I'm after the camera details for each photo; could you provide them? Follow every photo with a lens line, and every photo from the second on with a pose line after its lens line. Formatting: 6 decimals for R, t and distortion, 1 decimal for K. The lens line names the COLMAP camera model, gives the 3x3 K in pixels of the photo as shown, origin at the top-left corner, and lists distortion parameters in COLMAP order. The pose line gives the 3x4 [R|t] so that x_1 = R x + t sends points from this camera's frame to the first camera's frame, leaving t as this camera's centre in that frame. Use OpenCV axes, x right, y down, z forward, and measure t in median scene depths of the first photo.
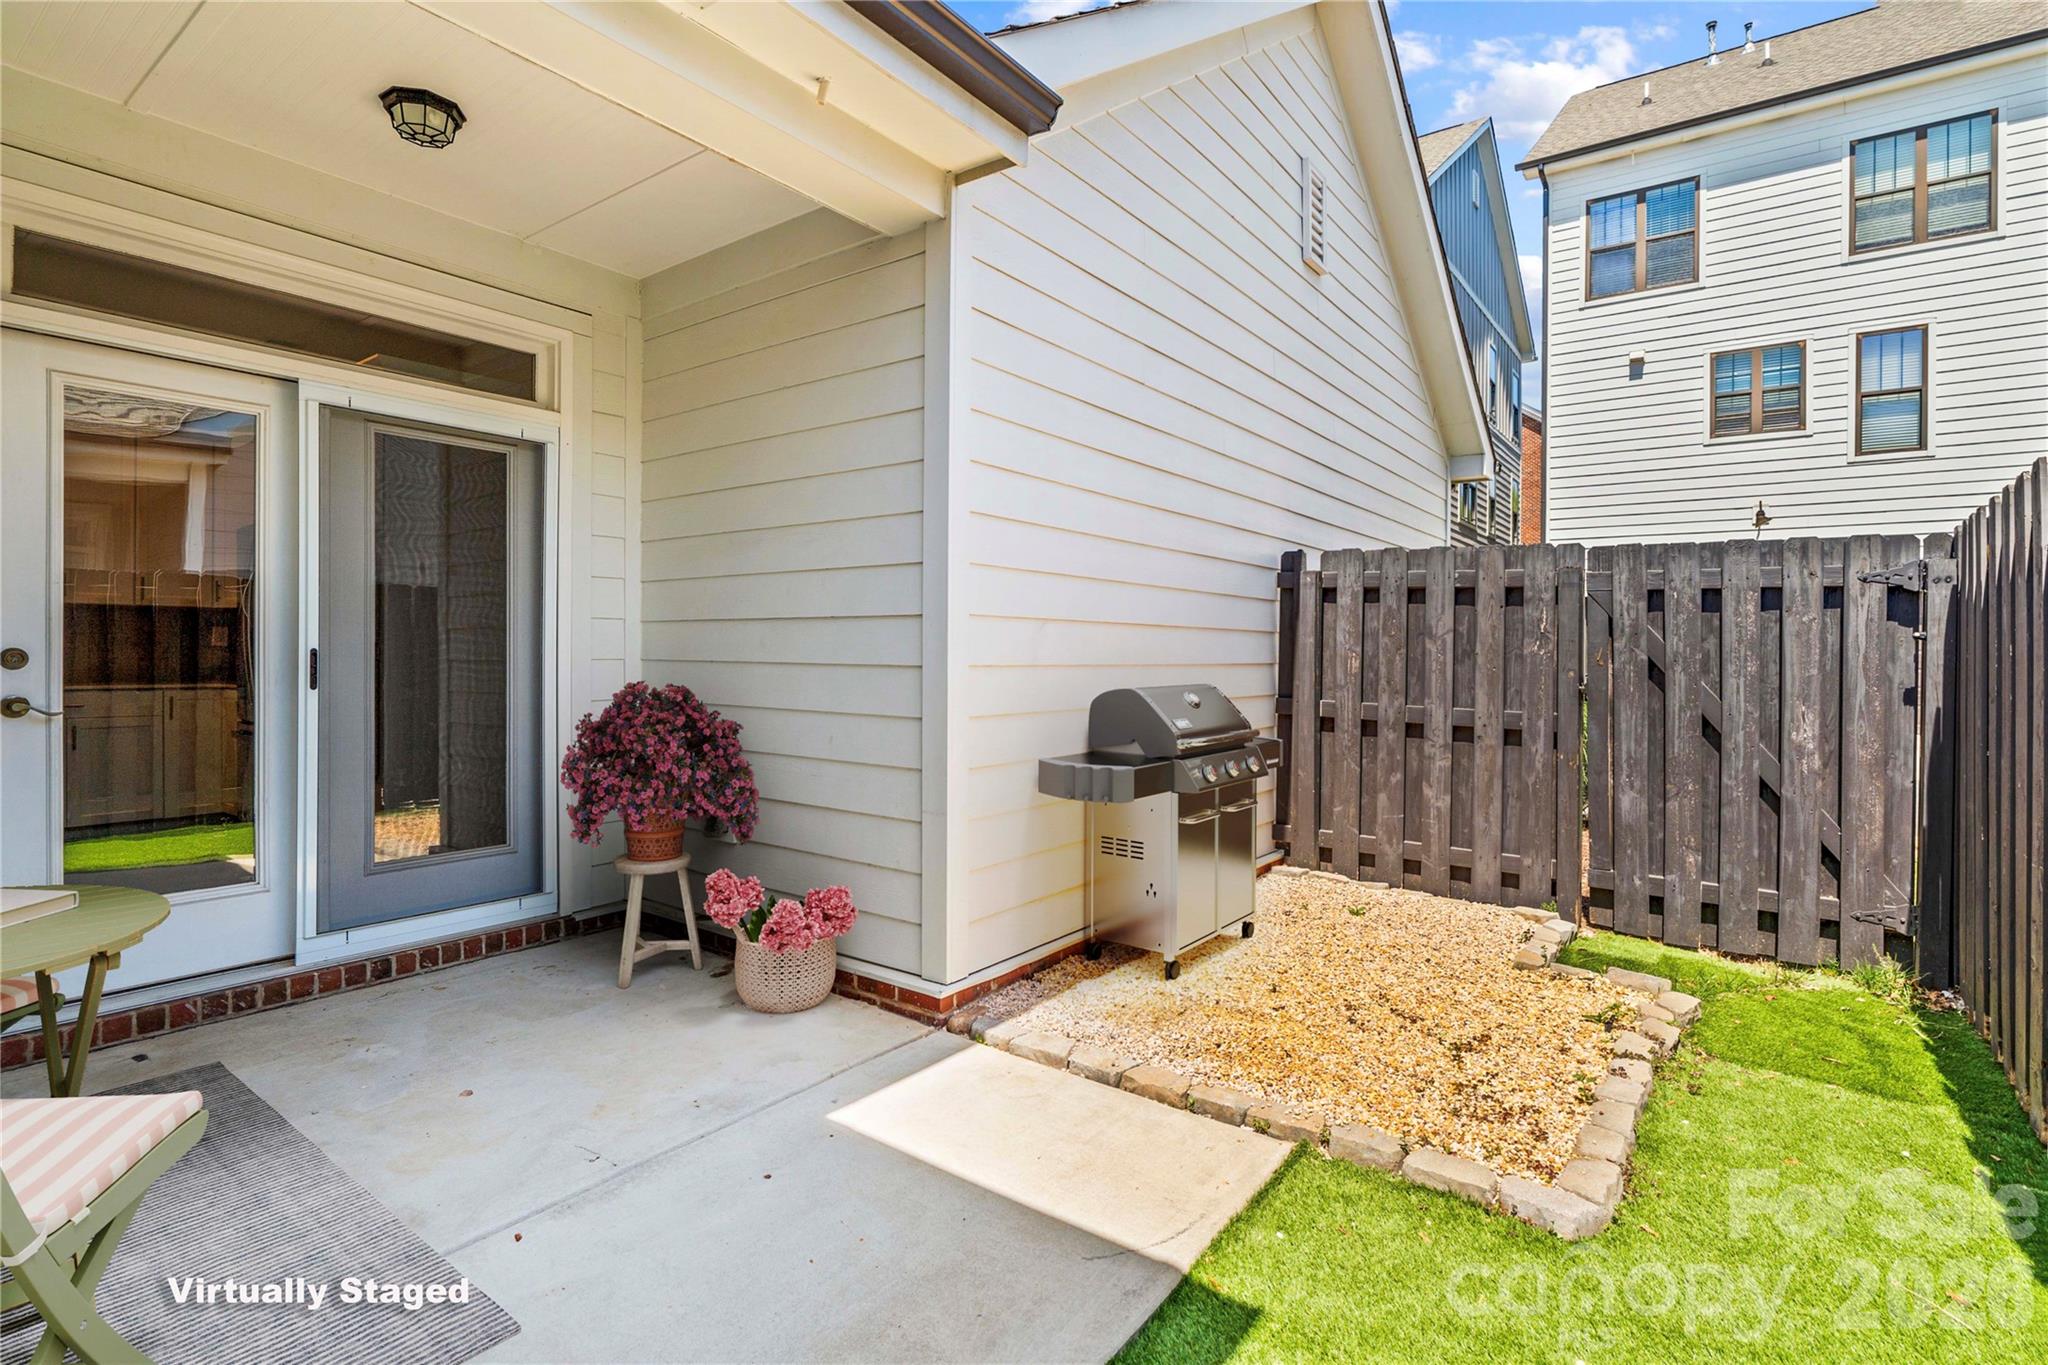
lens RADIAL K [[970.0, 0, 1029.3], [0, 970.0, 675.3], [0, 0, 1]] dist [0.002449, 0.000264]
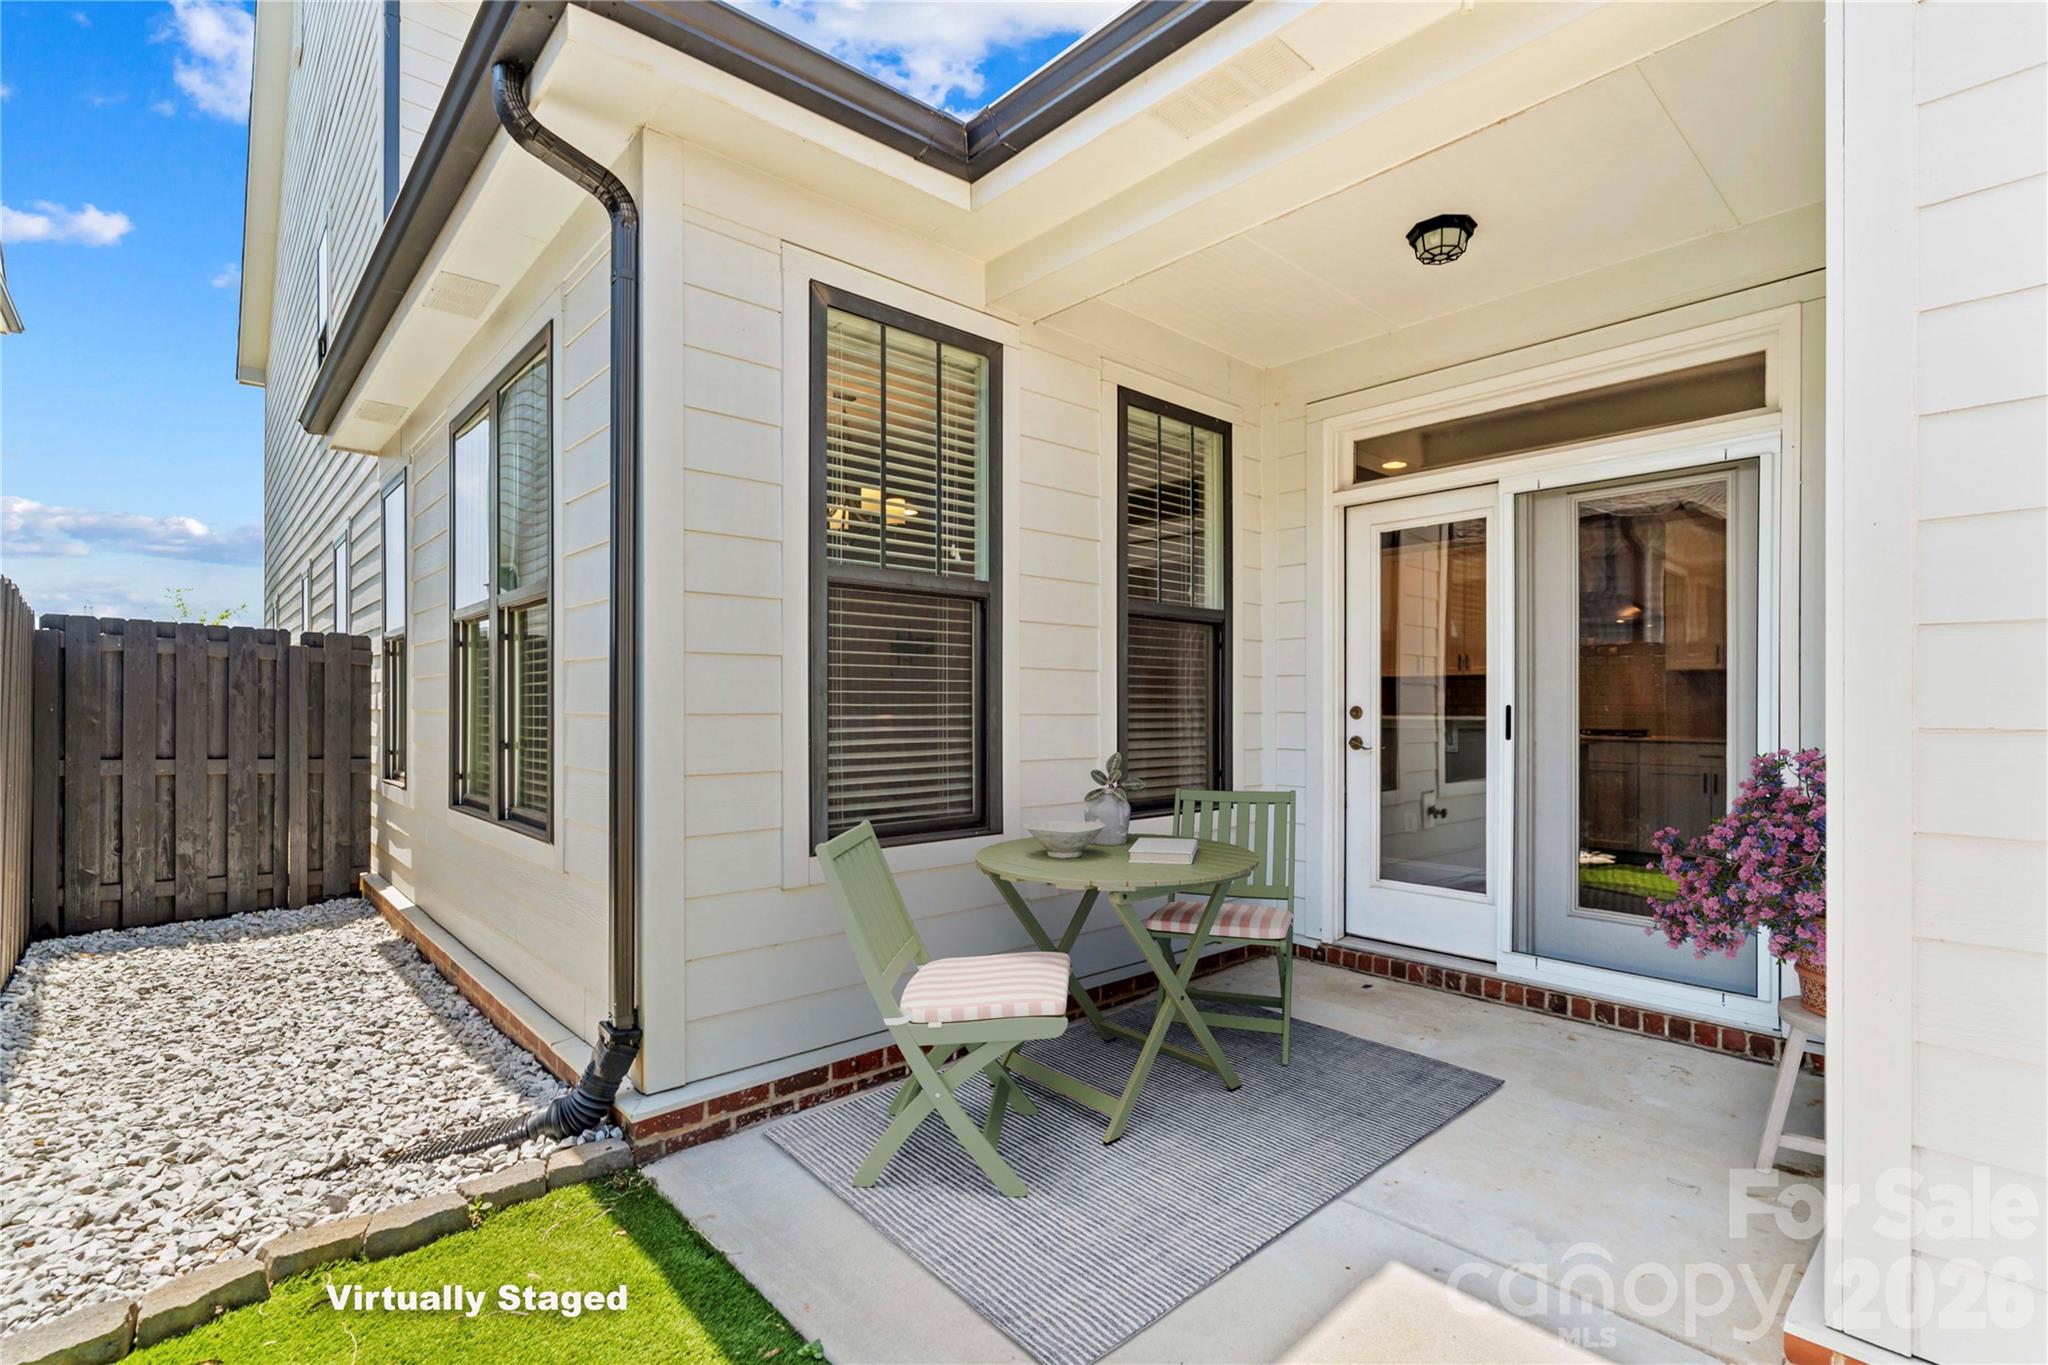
lens RADIAL K [[959.0, 0, 1023.5], [0, 959.0, 703.2], [0, 0, 1]] dist [-0.000564, -0.000101]
pose [[-0.188568, -0.009284, -0.982016, 0.494234], [-0.025202, 0.999672, -0.004611, -0.008510], [0.981737, 0.023880, -0.188740, 0.629064]]
